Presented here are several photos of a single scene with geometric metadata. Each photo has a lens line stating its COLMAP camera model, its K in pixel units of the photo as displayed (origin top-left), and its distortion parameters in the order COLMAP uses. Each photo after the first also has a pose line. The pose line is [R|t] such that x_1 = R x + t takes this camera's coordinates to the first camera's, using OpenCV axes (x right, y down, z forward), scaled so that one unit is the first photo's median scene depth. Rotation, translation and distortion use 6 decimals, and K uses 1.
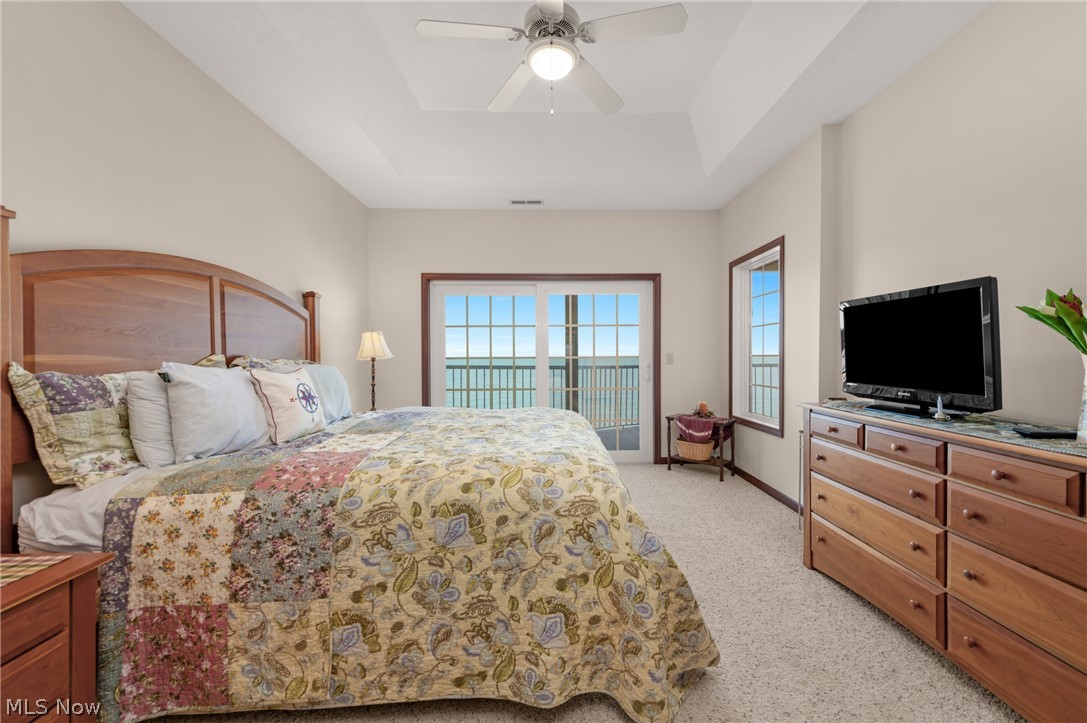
lens RADIAL K [[433.7, 0, 540.2], [0, 433.7, 362.1], [0, 0, 1]] dist [0.016408, -0.004248]
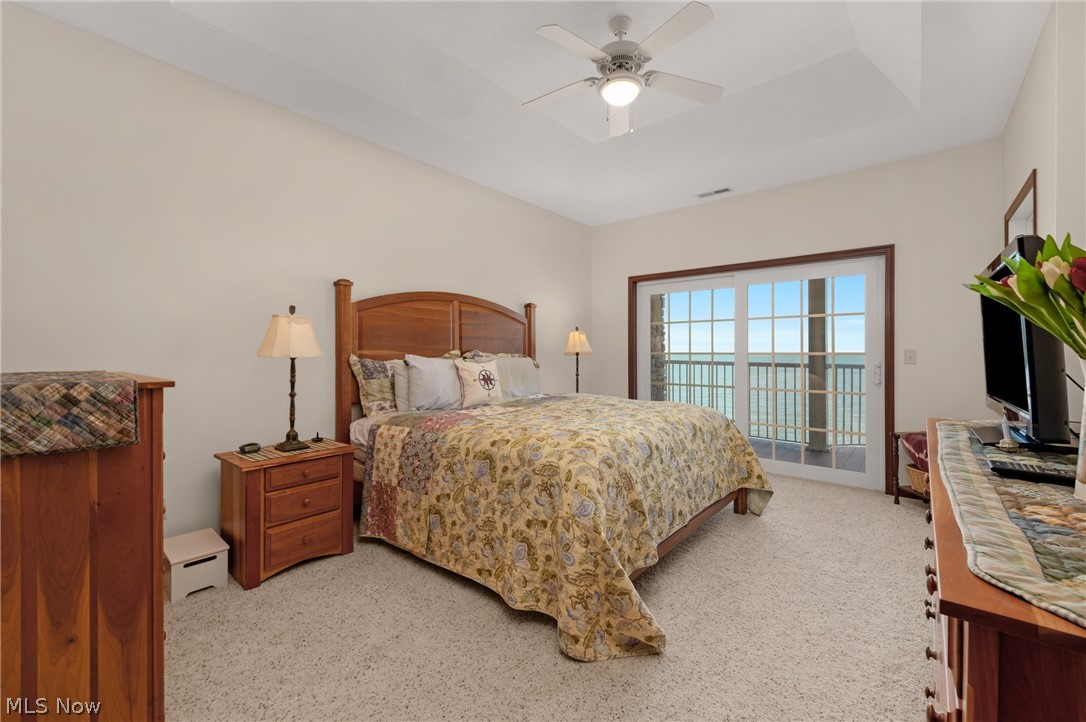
lens RADIAL K [[433.3, 0, 523.9], [0, 433.3, 355.6], [0, 0, 1]] dist [0.016408, -0.004248]
pose [[0.747028, 0.010046, -0.664716, 0.852870], [-0.012913, 0.999916, 0.000600, -0.002742], [0.664667, 0.008135, 0.747096, -0.005029]]
